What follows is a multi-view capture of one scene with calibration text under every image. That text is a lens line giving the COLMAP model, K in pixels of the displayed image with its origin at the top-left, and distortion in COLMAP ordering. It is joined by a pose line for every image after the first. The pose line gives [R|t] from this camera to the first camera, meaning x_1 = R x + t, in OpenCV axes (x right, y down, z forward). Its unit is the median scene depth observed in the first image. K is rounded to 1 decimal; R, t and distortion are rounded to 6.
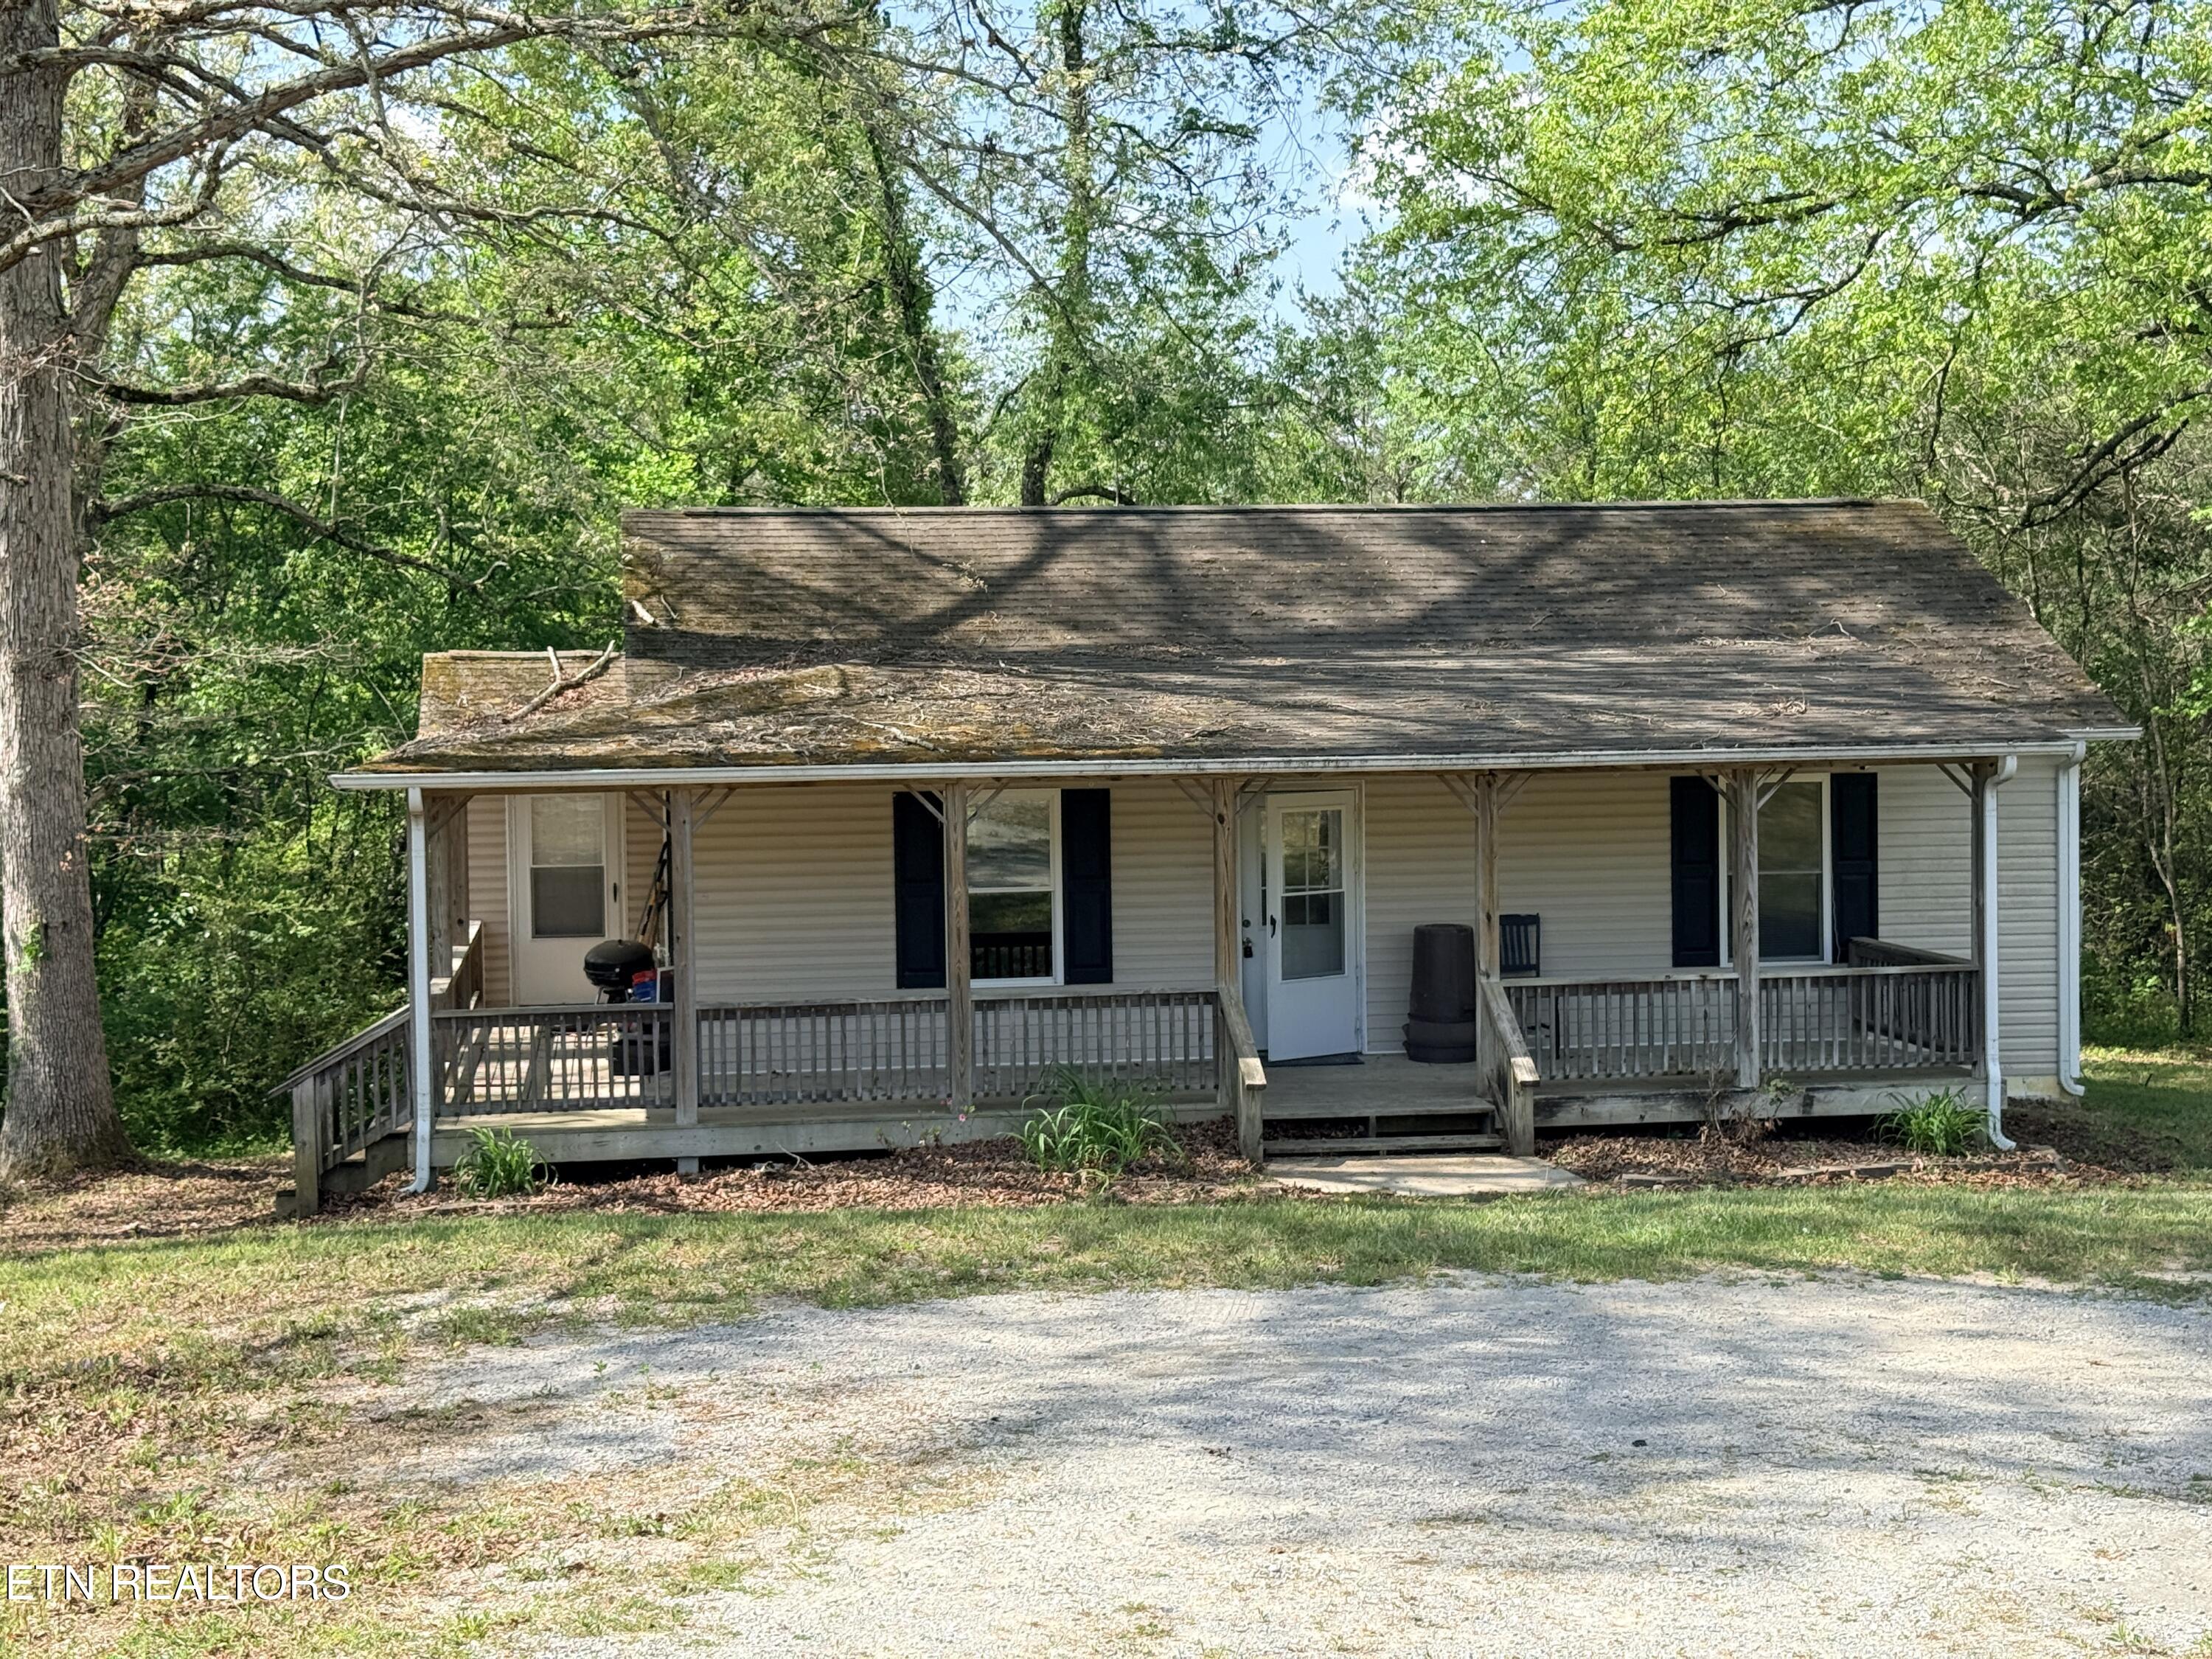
lens RADIAL K [[3119.3, 0, 1081.0], [0, 3119.3, 768.1], [0, 0, 1]] dist [0.130022, 0.008309]
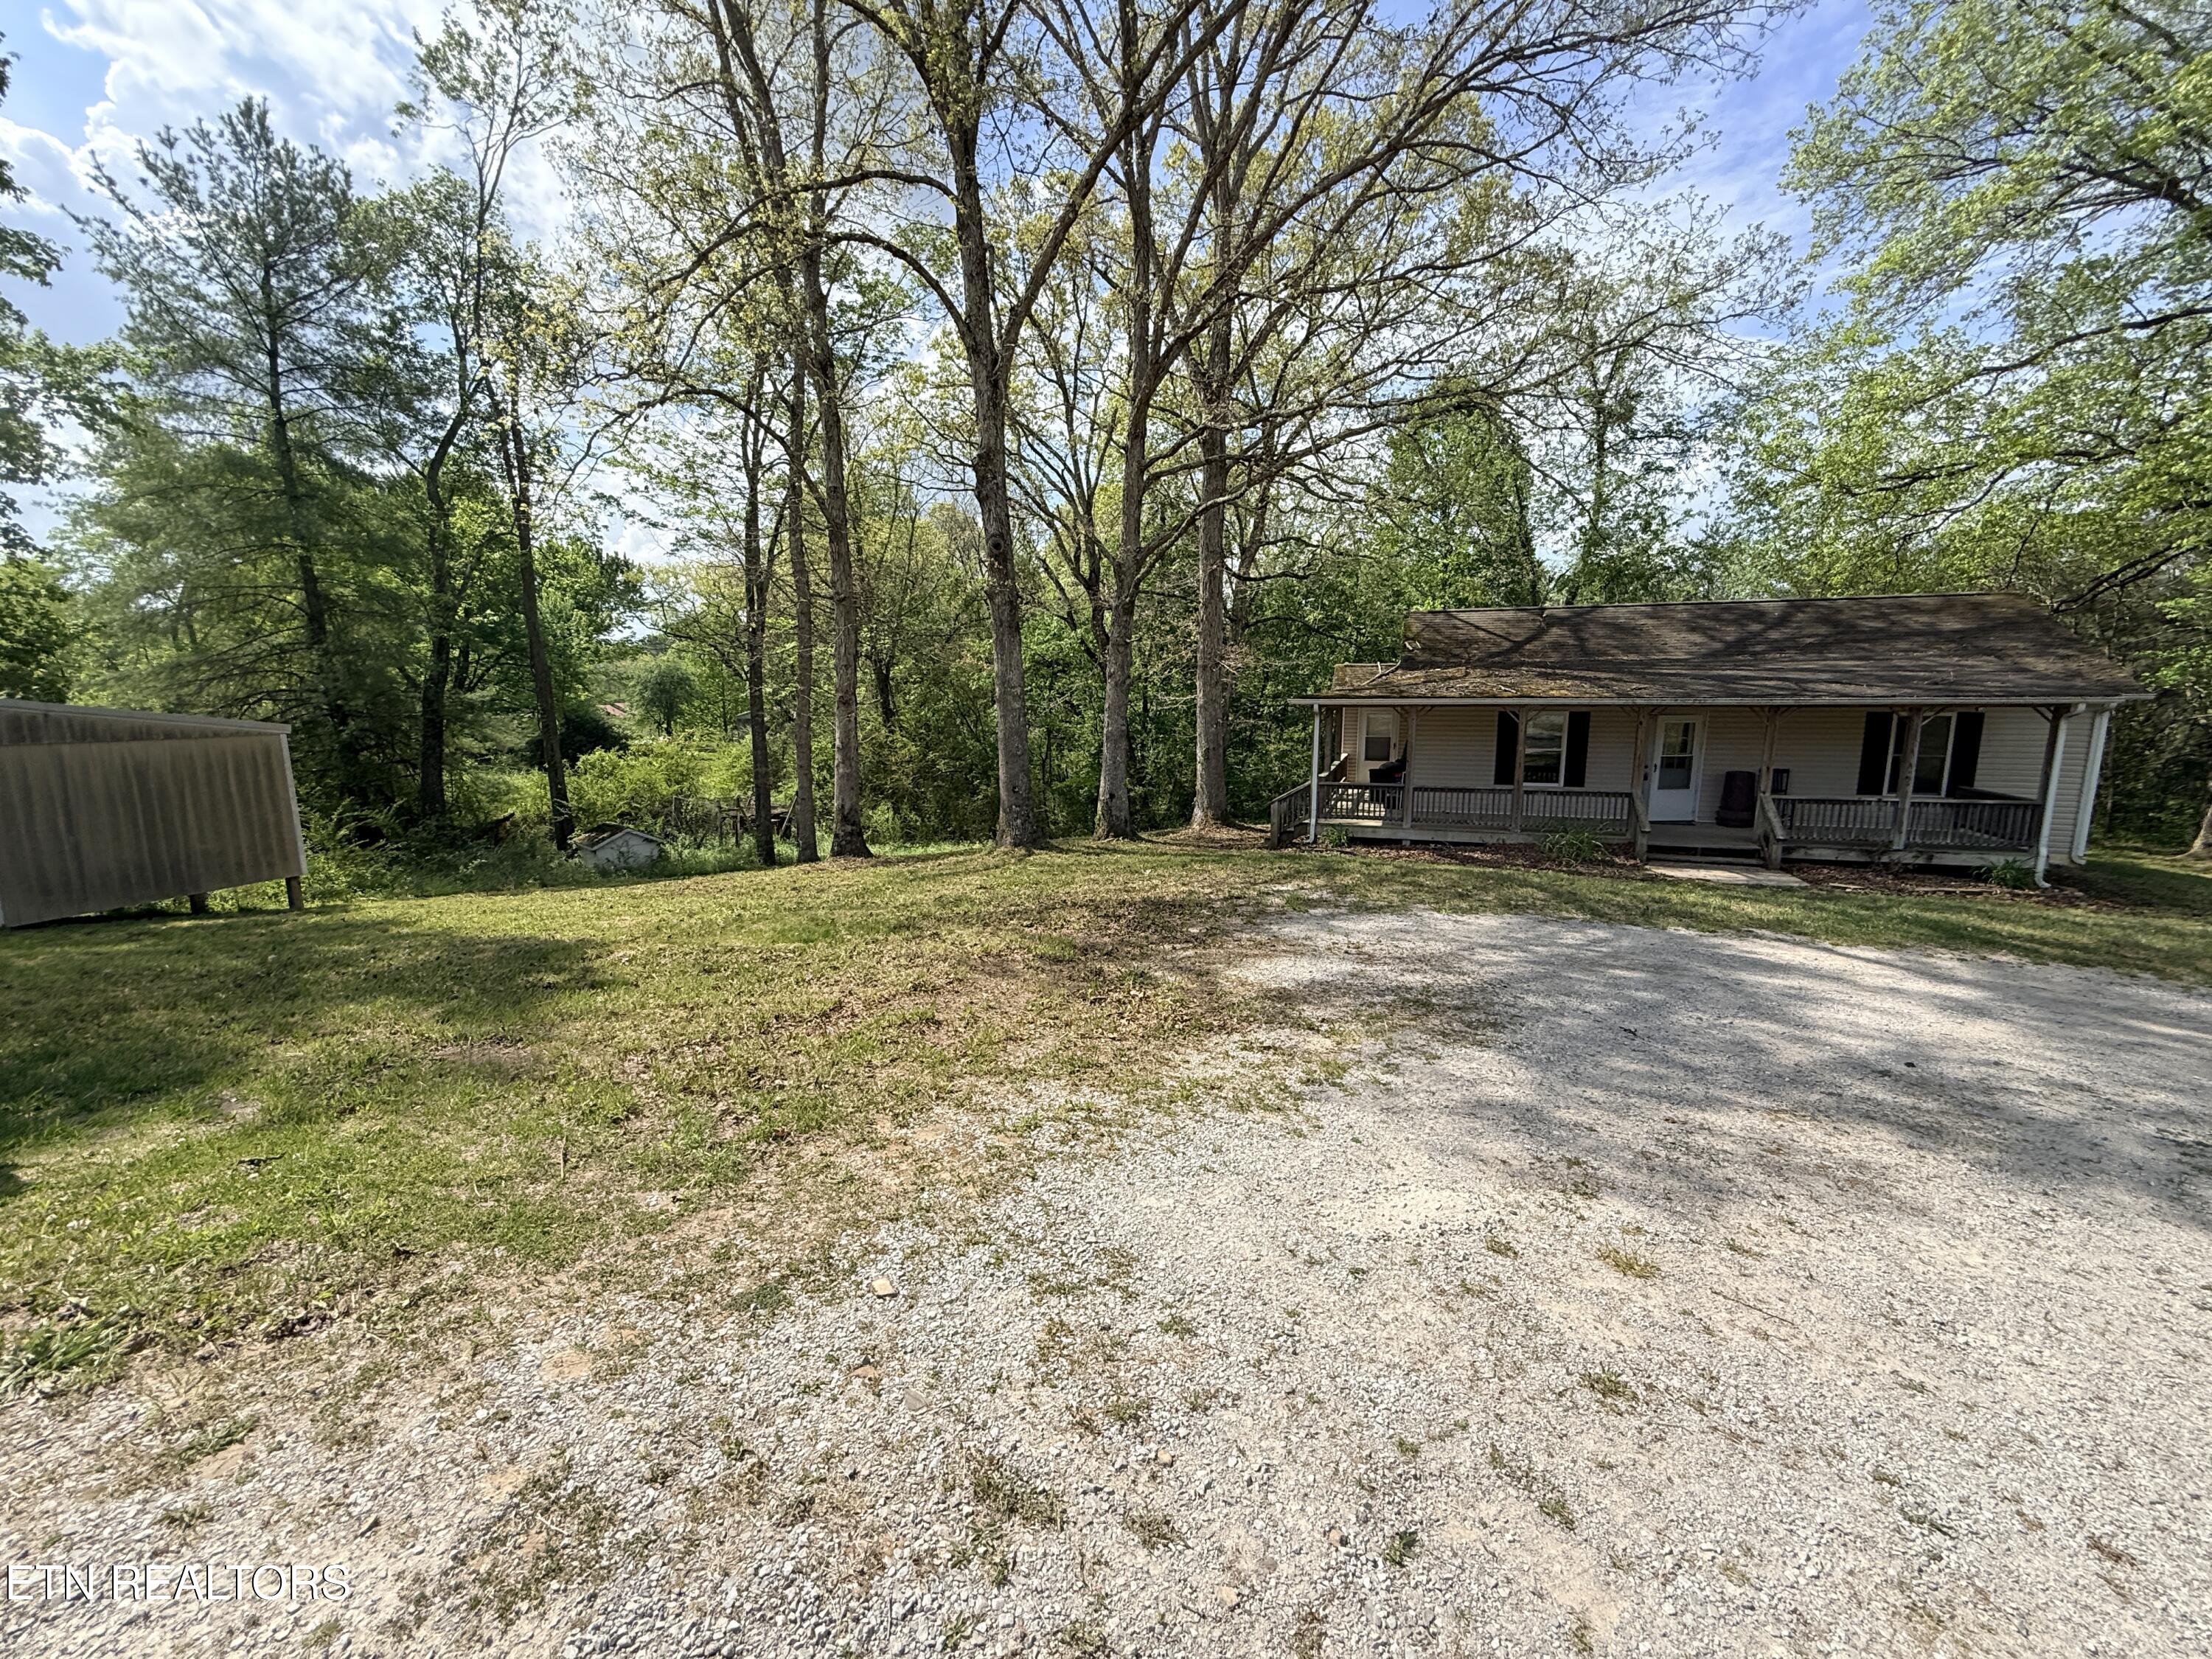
lens RADIAL K [[879.8, 0, 1097.5], [0, 879.8, 830.8], [0, 0, 1]] dist [-0.001997, 0.000415]
pose [[0.878647, 0.084539, -0.469929, 0.001045], [-0.021541, 0.990217, 0.137861, 0.012663], [0.476987, -0.111008, 0.871872, 0.162432]]
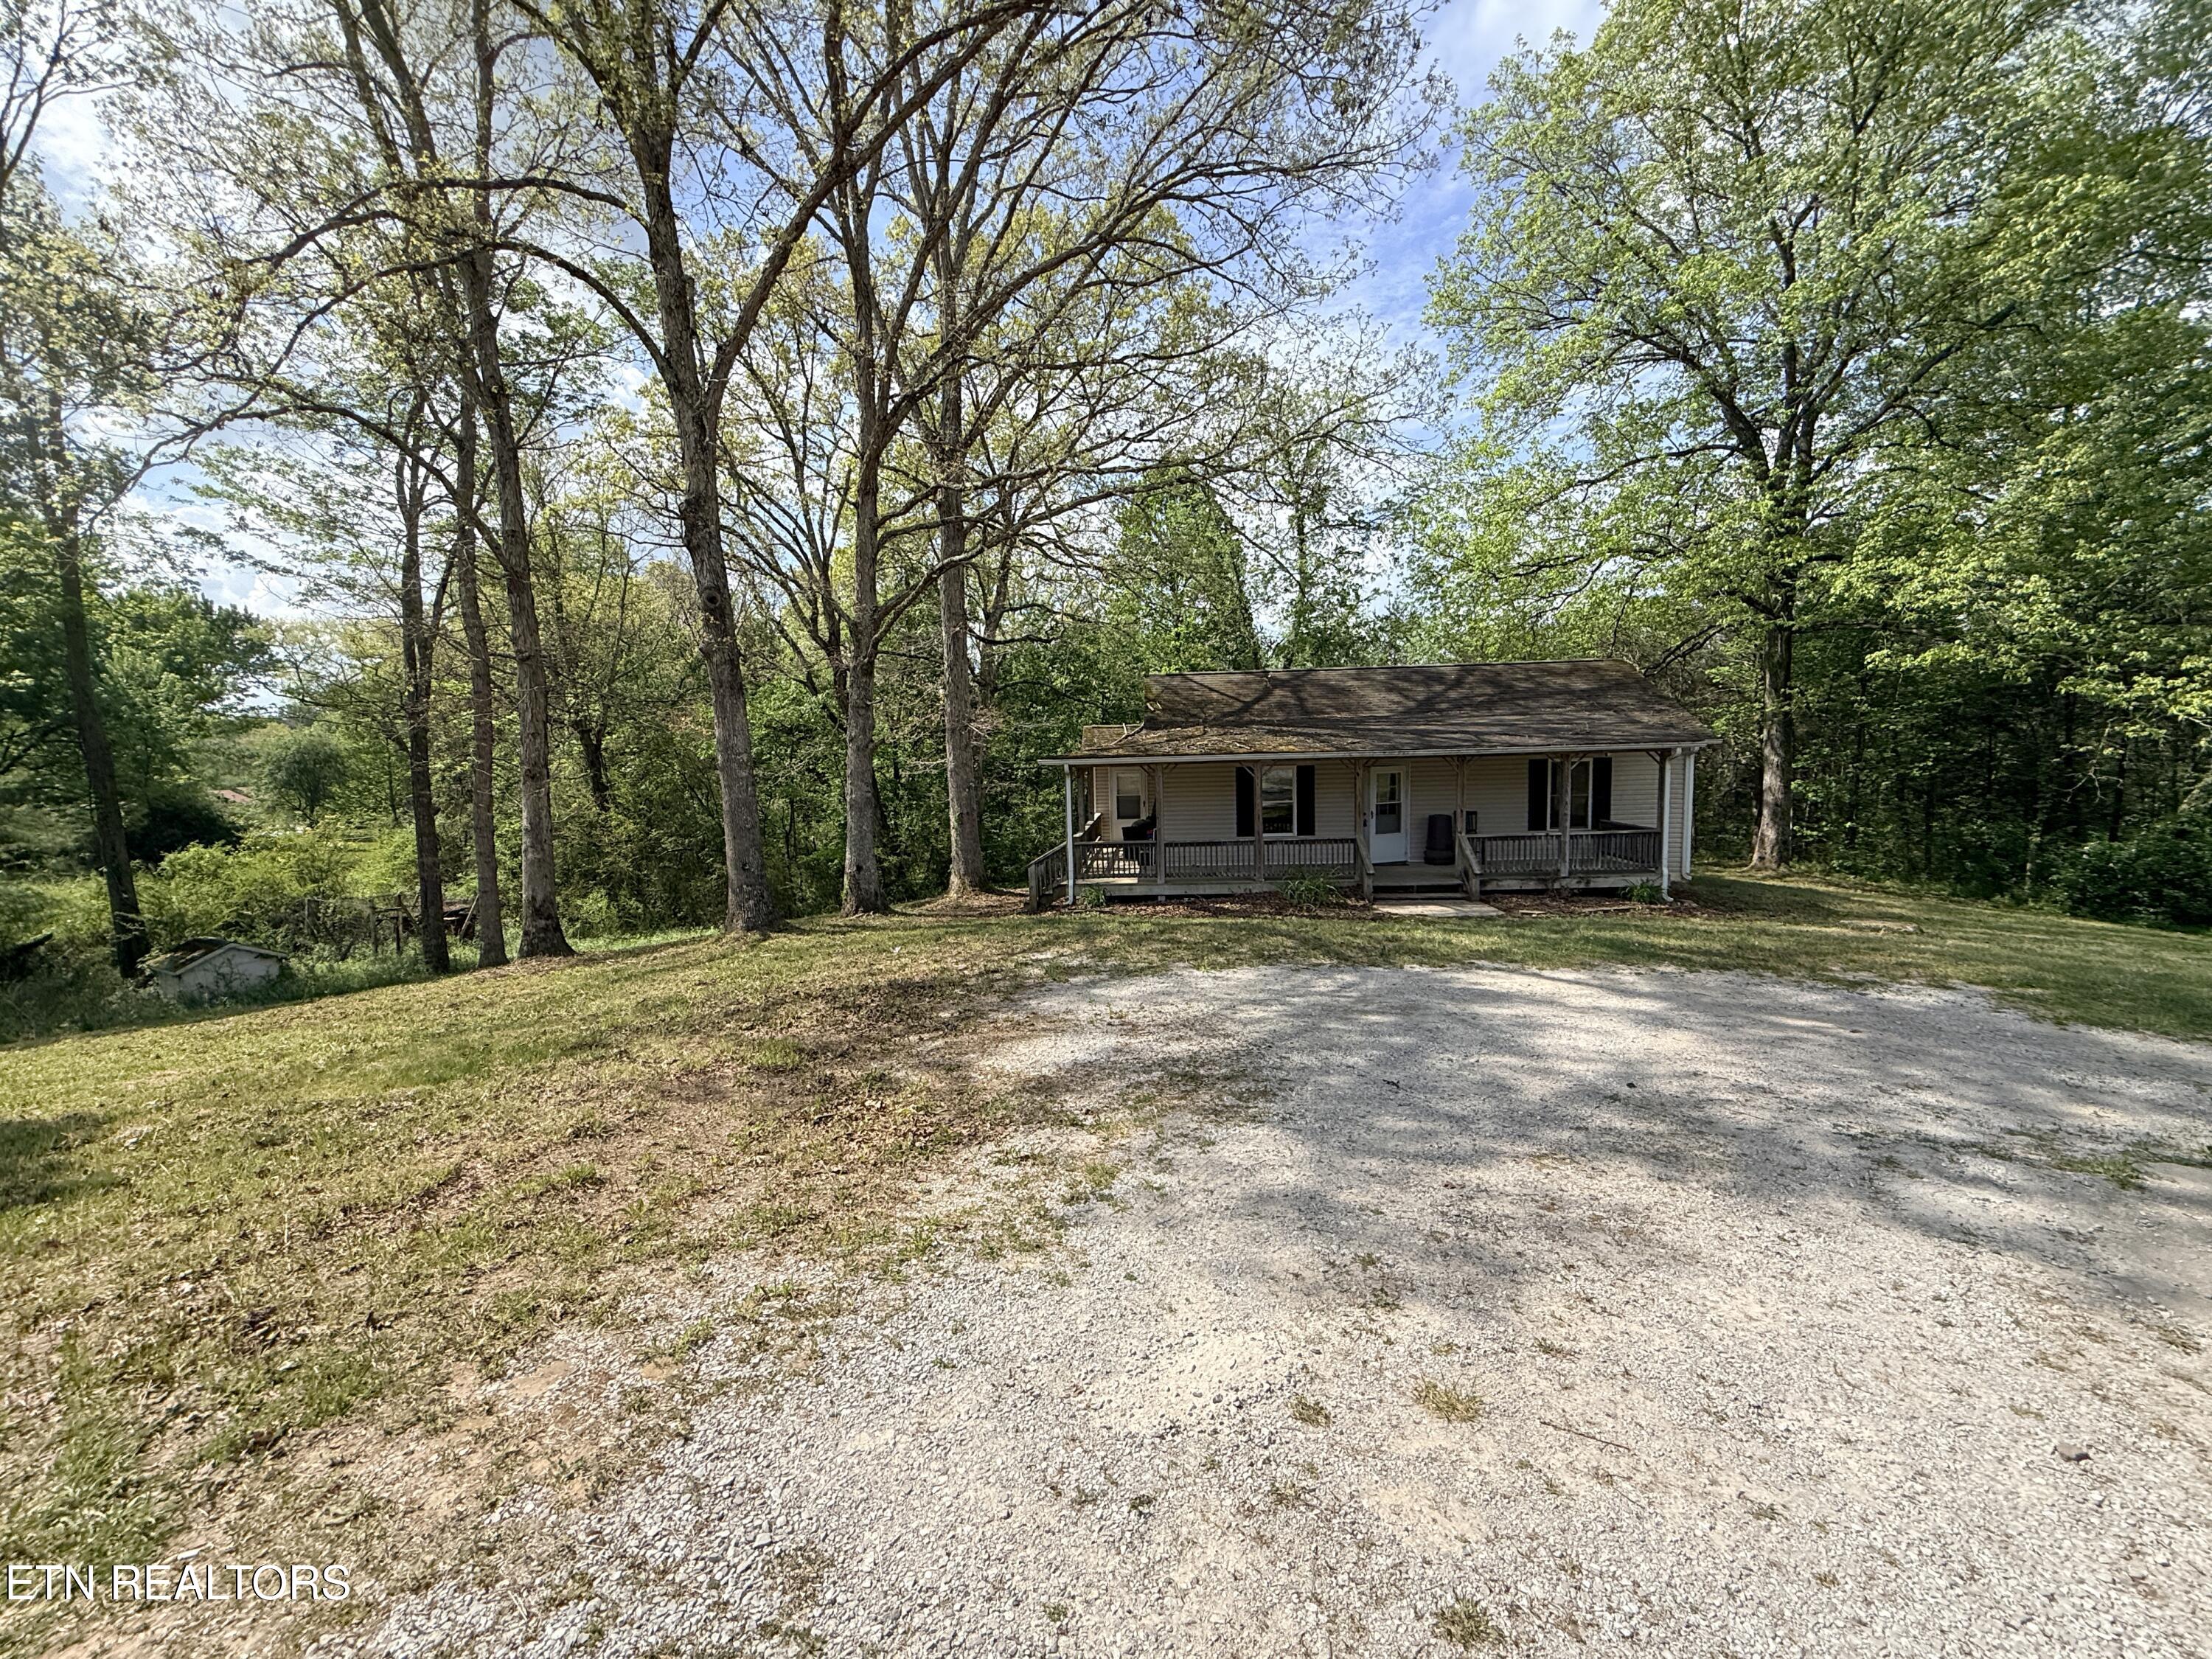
lens RADIAL K [[879.8, 0, 1097.5], [0, 879.8, 830.8], [0, 0, 1]] dist [-0.001997, 0.000415]
pose [[0.974774, 0.007637, -0.223062, -0.003772], [0.006485, 0.998024, 0.062504, 0.014600], [0.223098, -0.062374, 0.972798, 0.191851]]
